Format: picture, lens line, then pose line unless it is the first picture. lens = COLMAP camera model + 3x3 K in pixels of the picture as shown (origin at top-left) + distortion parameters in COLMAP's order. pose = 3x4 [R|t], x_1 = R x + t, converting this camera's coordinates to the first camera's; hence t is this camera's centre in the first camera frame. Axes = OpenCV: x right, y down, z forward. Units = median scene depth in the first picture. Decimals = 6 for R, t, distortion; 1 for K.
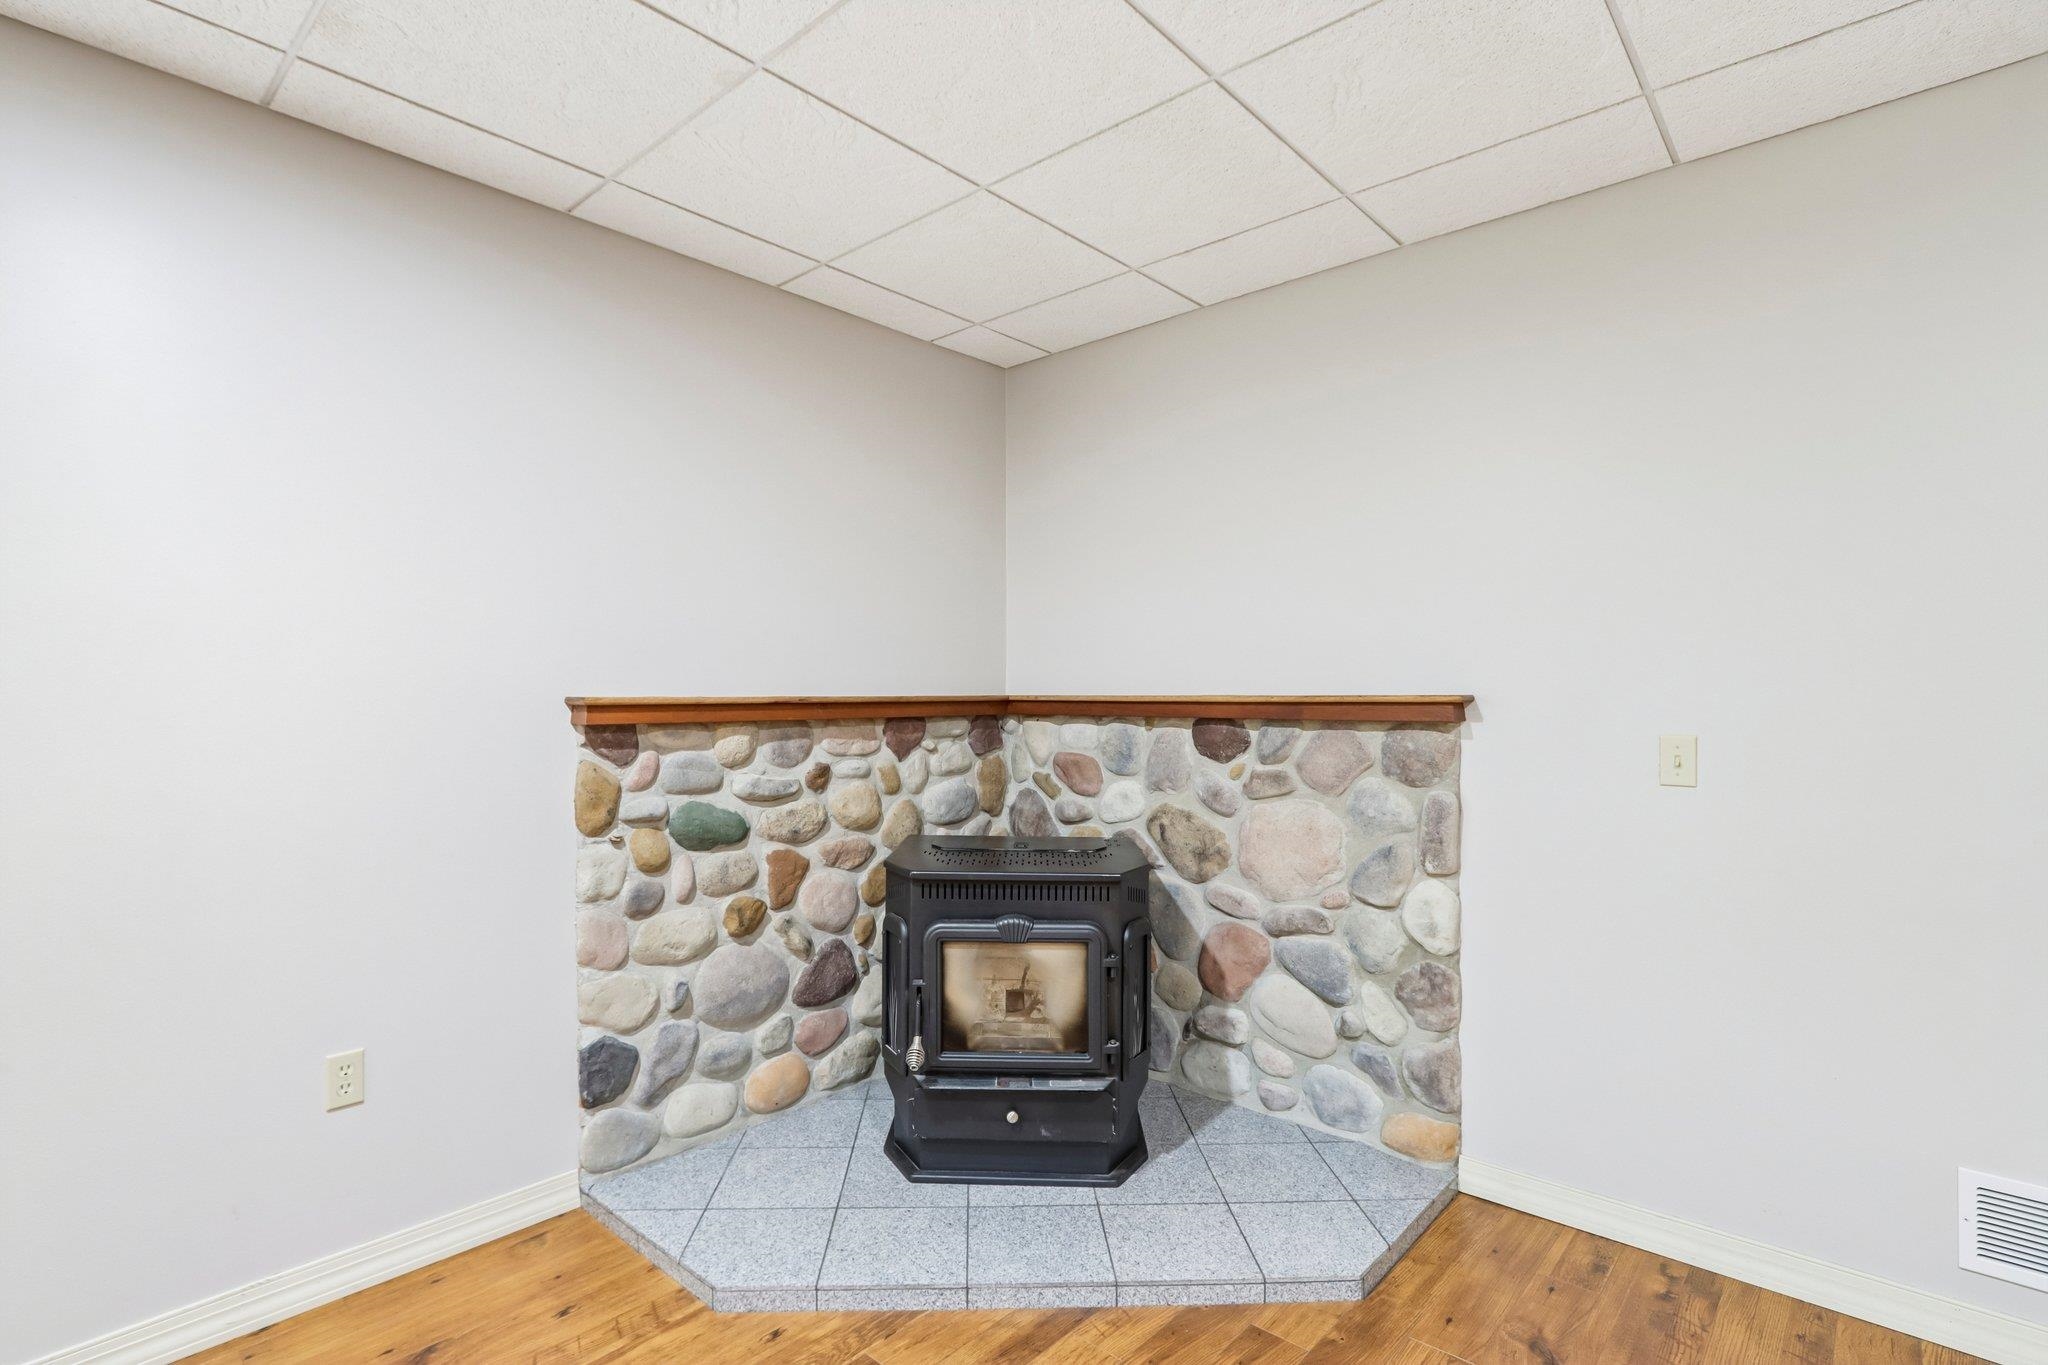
lens RADIAL K [[968.0, 0, 1008.0], [0, 968.0, 702.0], [0, 0, 1]] dist [-0.019568, 0.004283]
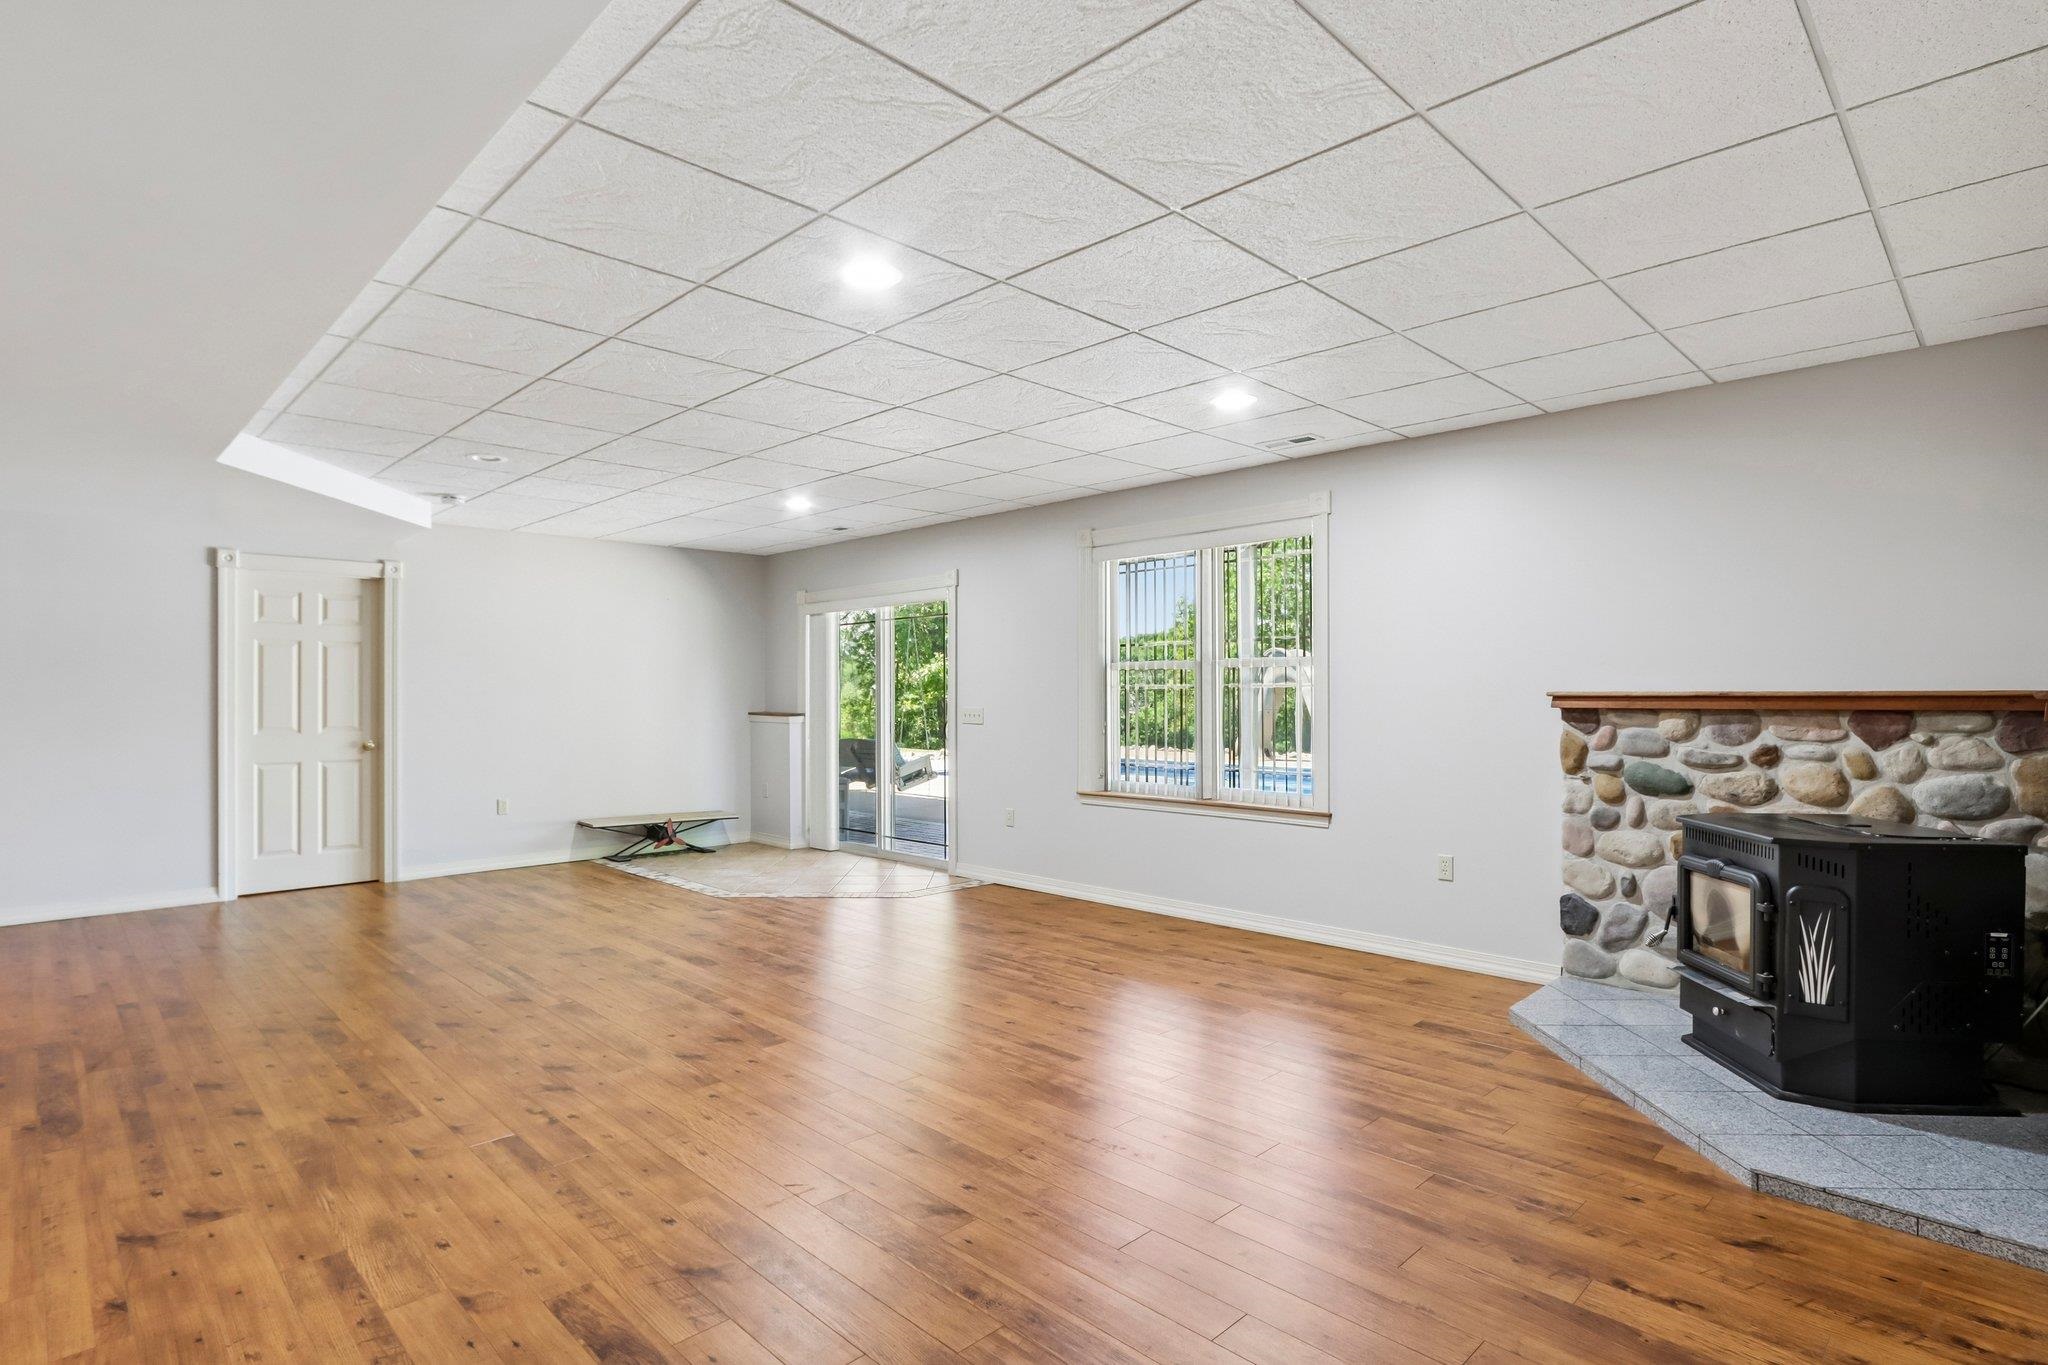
lens RADIAL K [[1036.9, 0, 1008.0], [0, 1036.9, 689.0], [0, 0, 1]] dist [-0.000473, -0.000002]
pose [[-0.051108, -0.001824, -0.998691, 1.274314], [-0.002890, 0.999994, -0.001678, -0.003897], [0.998689, 0.002800, -0.051113, 0.090933]]
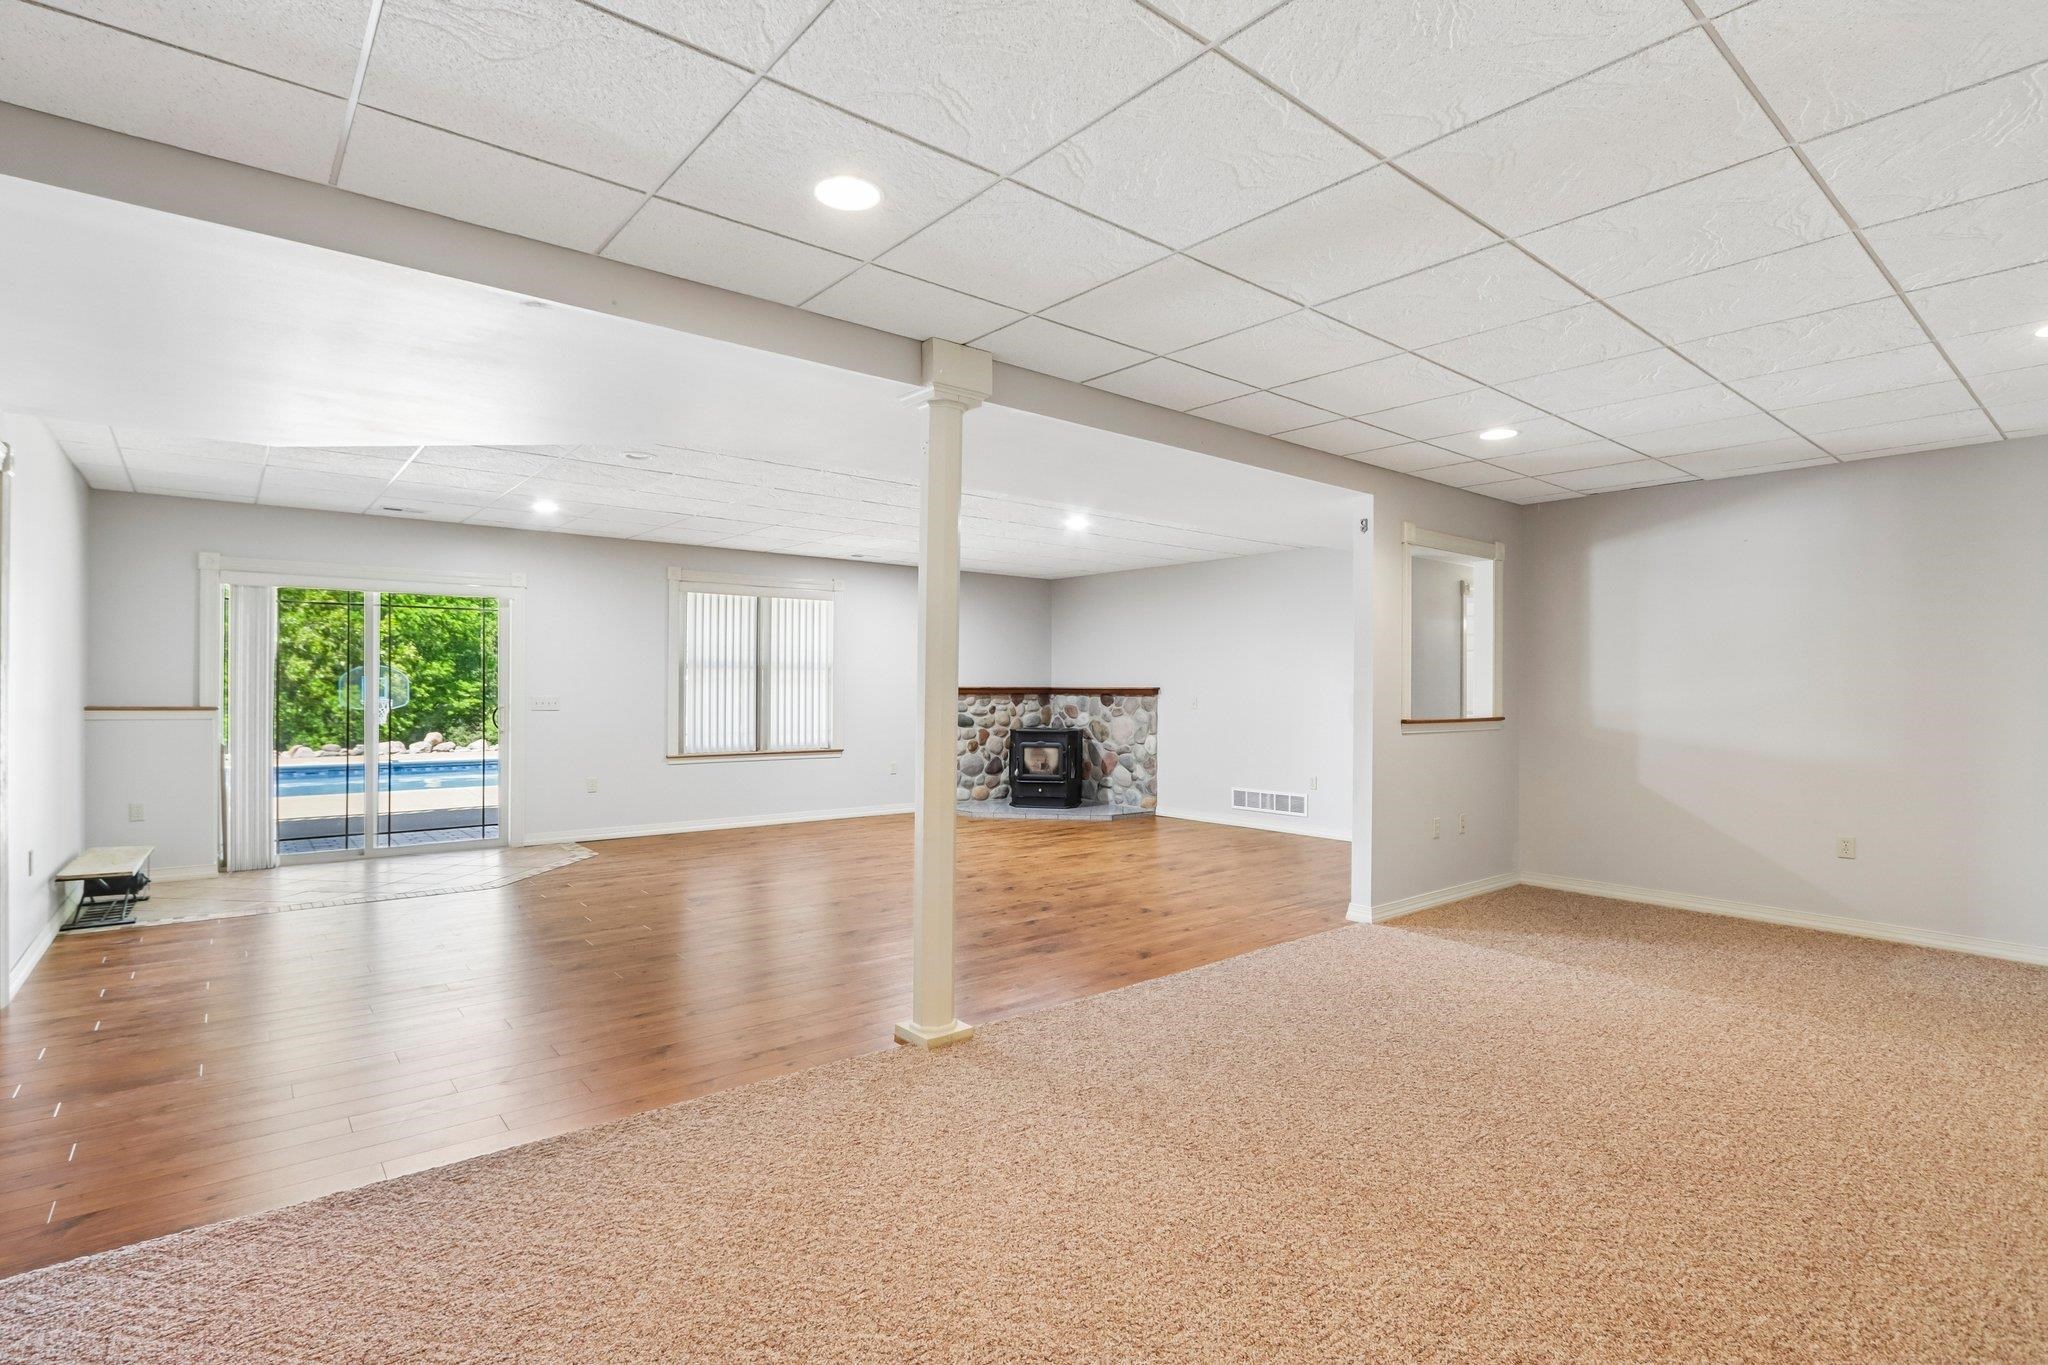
lens RADIAL K [[968.0, 0, 1019.9], [0, 968.0, 686.2], [0, 0, 1]] dist [-0.019568, 0.004283]
pose [[0.990759, 0.007598, -0.135422, 0.403708], [-0.009072, 0.999906, -0.010264, 0.029968], [0.135331, 0.011398, 0.990735, -2.631392]]
